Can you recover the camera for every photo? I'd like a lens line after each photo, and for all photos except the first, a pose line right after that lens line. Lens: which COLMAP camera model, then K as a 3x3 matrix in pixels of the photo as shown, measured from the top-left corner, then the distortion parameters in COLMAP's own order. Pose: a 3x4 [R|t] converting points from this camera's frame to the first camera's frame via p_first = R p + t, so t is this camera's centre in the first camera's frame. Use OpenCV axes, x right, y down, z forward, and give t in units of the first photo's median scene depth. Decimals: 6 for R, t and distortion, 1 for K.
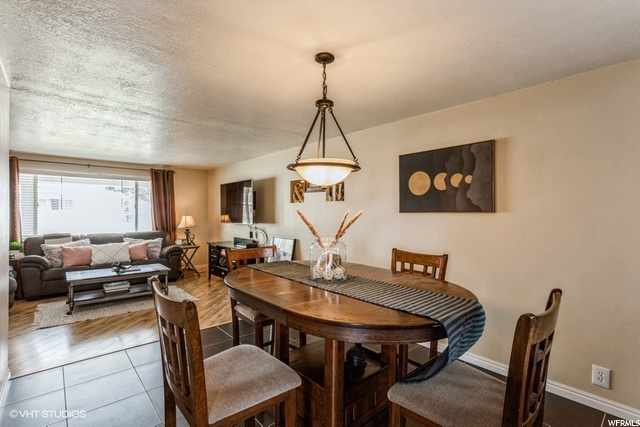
lens RADIAL K [[305.5, 0, 316.8], [0, 305.5, 215.1], [0, 0, 1]] dist [0.012834, 0.001524]
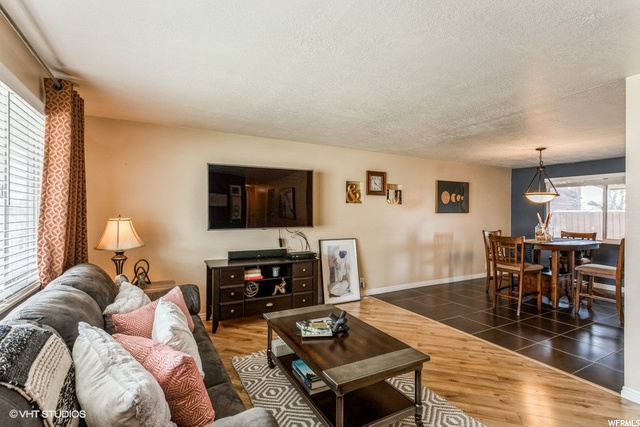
lens RADIAL K [[305.5, 0, 320.4], [0, 305.5, 213.5], [0, 0, 1]] dist [0.012834, 0.001524]
pose [[0.217675, 0.001573, 0.976020, -1.710900], [0.006144, 0.999977, -0.002982, -0.005483], [-0.976002, 0.006645, 0.217660, 1.384713]]
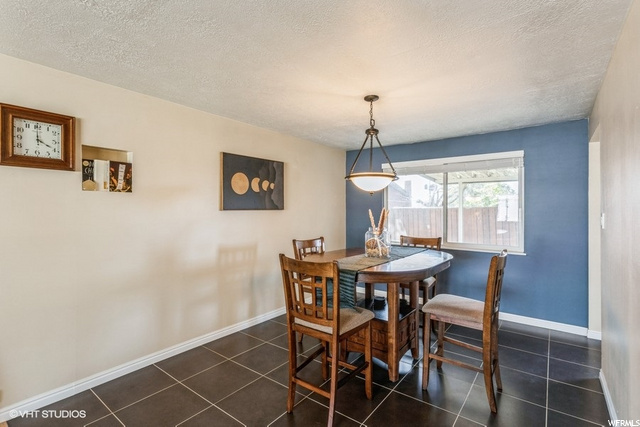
lens RADIAL K [[305.5, 0, 315.9], [0, 305.5, 210.5], [0, 0, 1]] dist [0.012834, 0.001524]
pose [[-0.178705, 0.002318, 0.983900, -0.808490], [0.014574, 0.999894, 0.000292, -0.004613], [-0.983795, 0.014391, -0.178720, 0.962761]]
